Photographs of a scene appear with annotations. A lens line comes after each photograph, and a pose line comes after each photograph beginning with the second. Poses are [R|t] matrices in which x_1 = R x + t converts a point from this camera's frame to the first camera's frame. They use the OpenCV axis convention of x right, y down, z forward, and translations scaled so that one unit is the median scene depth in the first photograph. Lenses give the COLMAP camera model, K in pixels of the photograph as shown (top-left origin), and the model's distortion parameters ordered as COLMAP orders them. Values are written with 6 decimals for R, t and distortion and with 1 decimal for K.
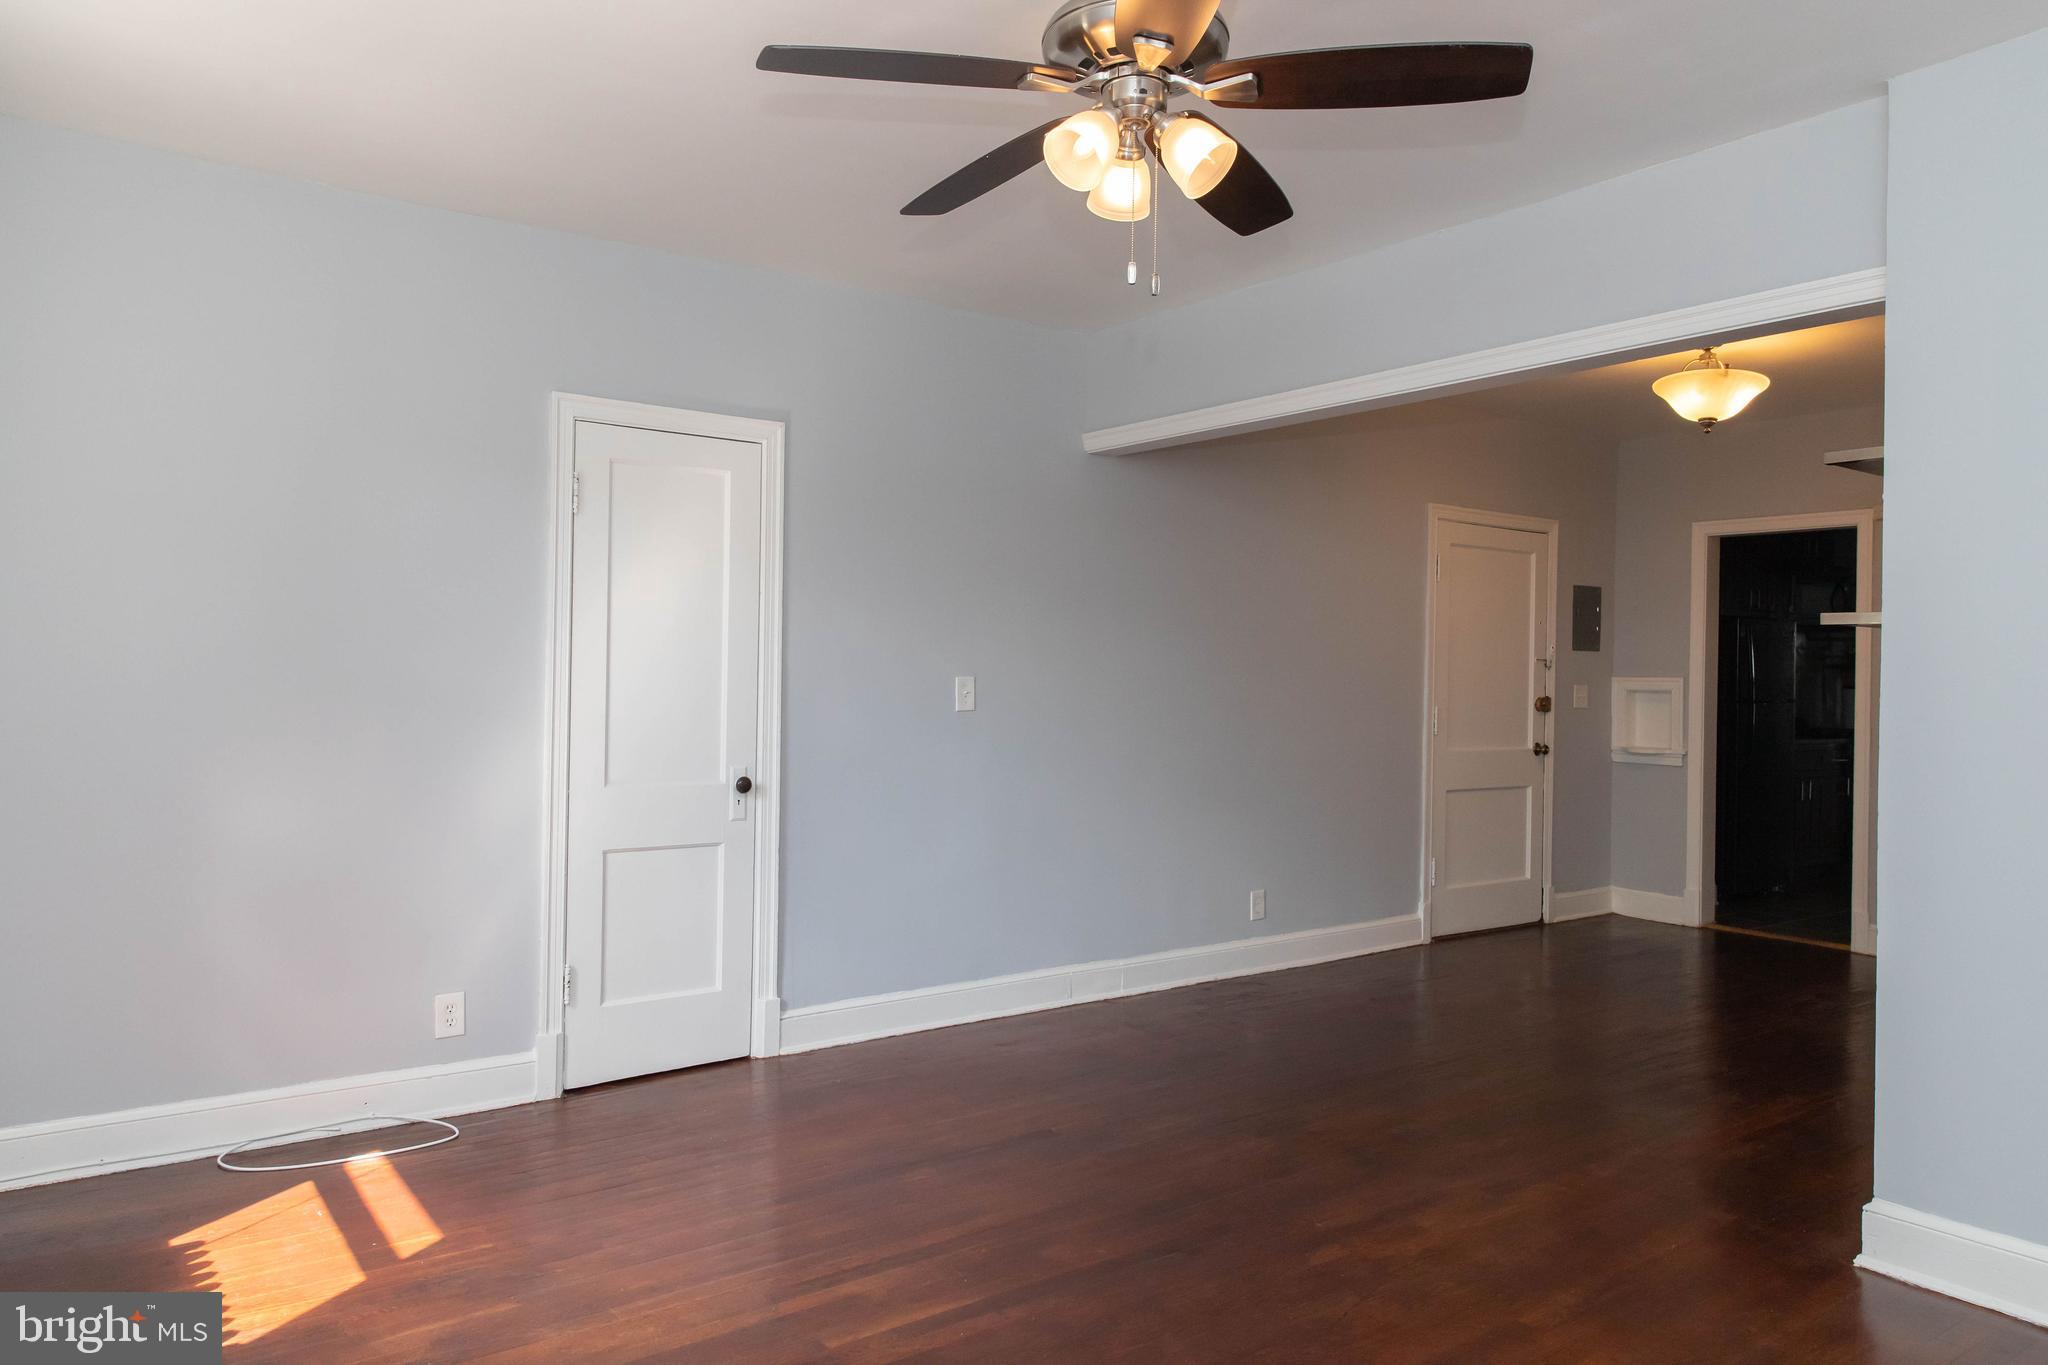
lens RADIAL K [[1414.9, 0, 1027.3], [0, 1414.9, 690.9], [0, 0, 1]] dist [0.028954, -0.014573]
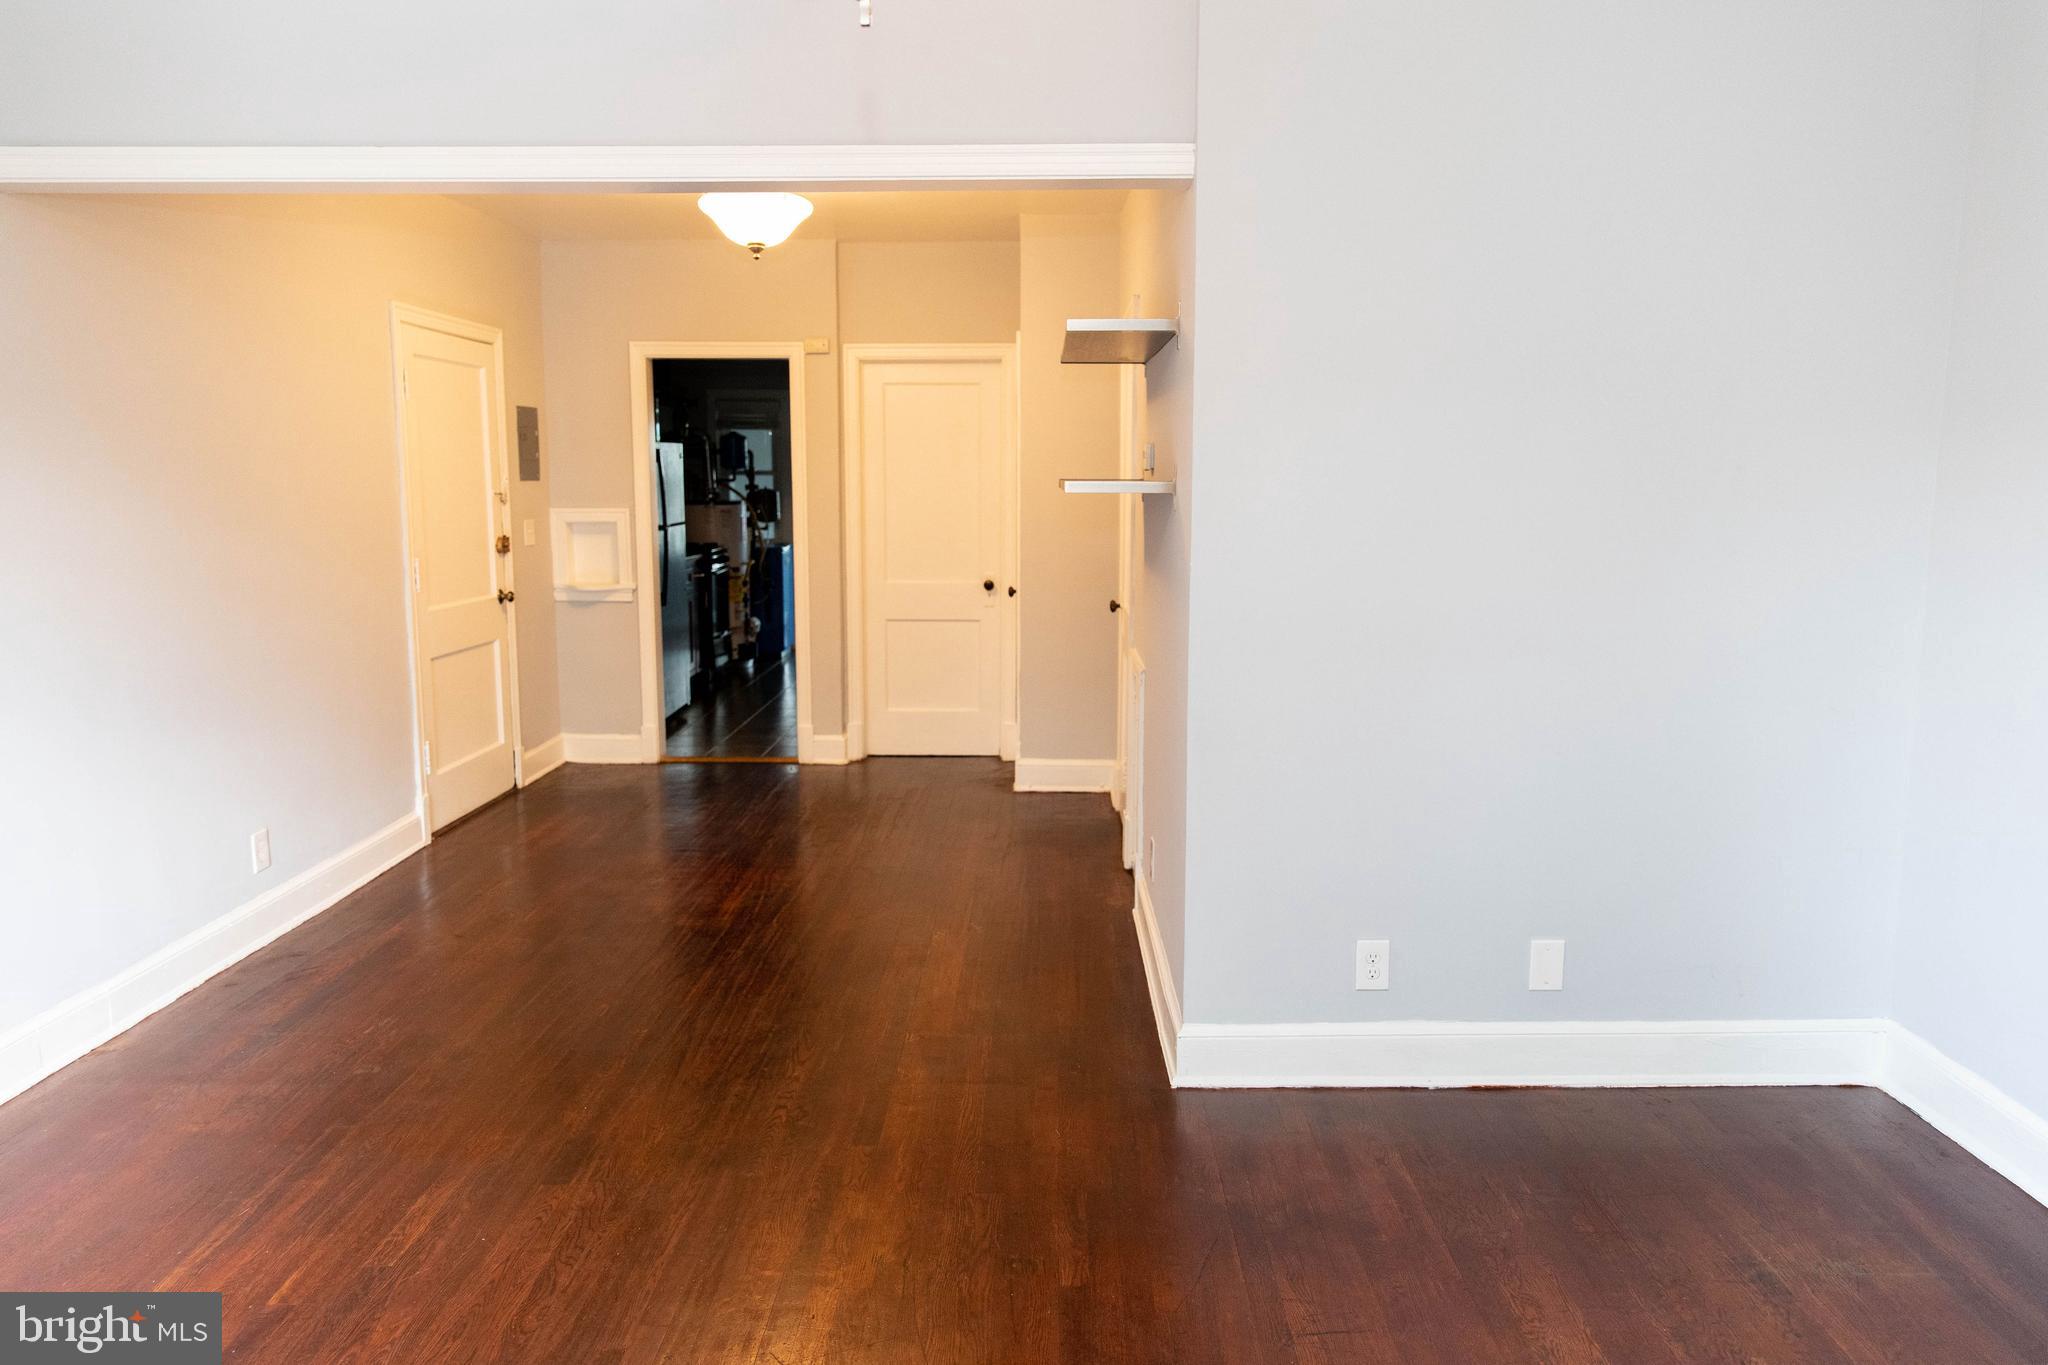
lens RADIAL K [[1414.9, 0, 996.5], [0, 1414.9, 687.3], [0, 0, 1]] dist [0.028954, -0.014573]
pose [[0.601600, -0.134633, 0.787370, -0.154523], [0.015218, 0.987447, 0.157217, -0.037018], [-0.798652, -0.082600, 0.596097, 0.228816]]
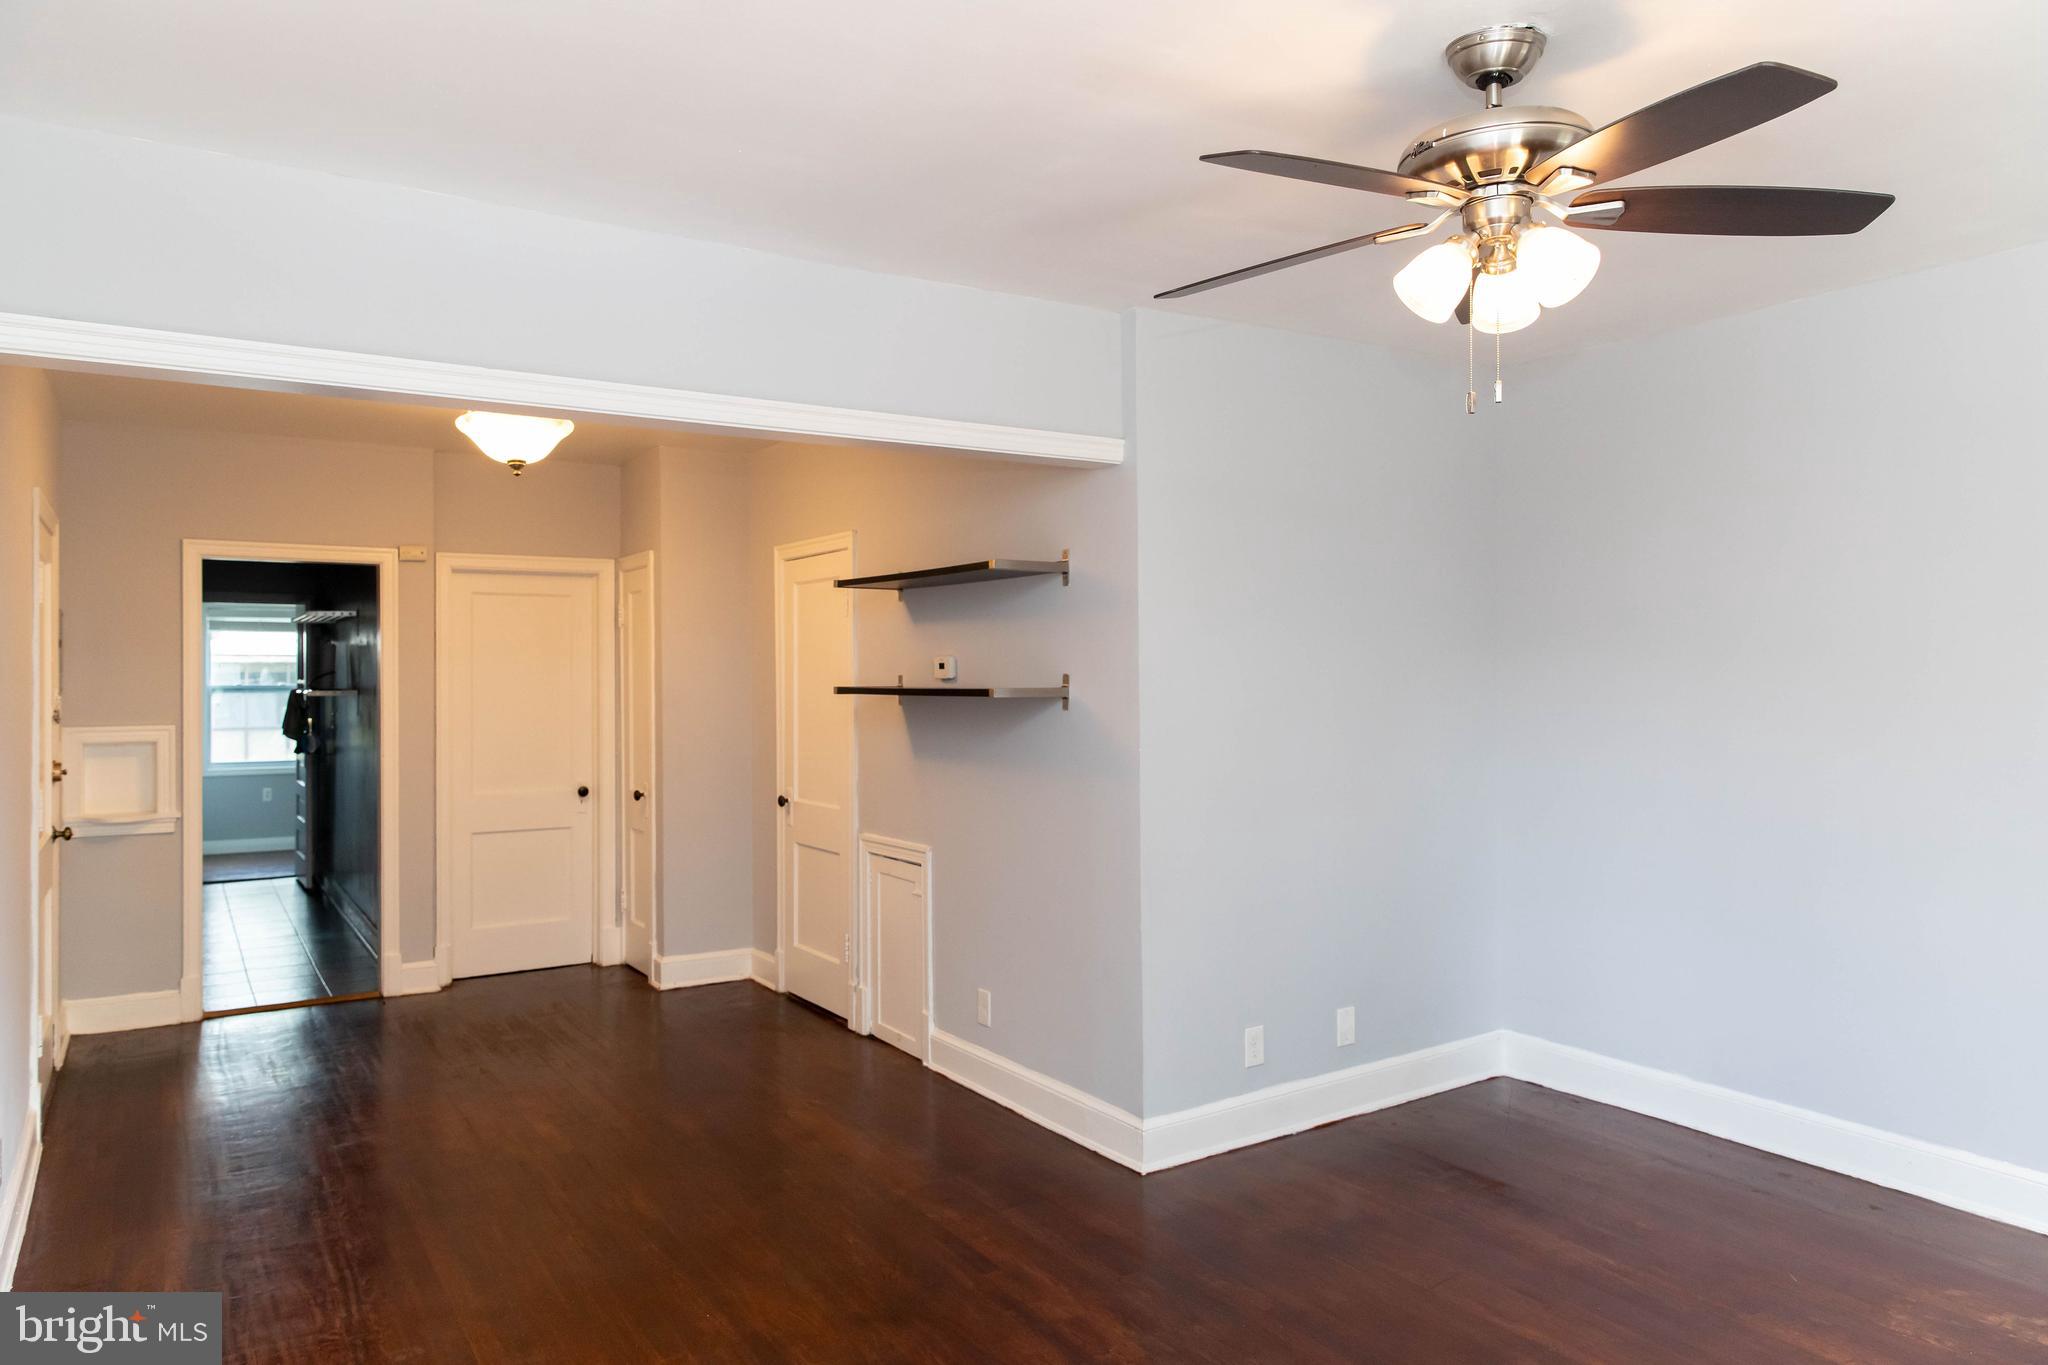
lens RADIAL K [[1414.9, 0, 980.7], [0, 1414.9, 689.3], [0, 0, 1]] dist [0.028954, -0.014573]
pose [[0.042517, -0.026079, 0.998755, -0.348681], [0.014392, 0.999572, 0.025488, -0.045287], [-0.998992, 0.013291, 0.042875, 0.496551]]
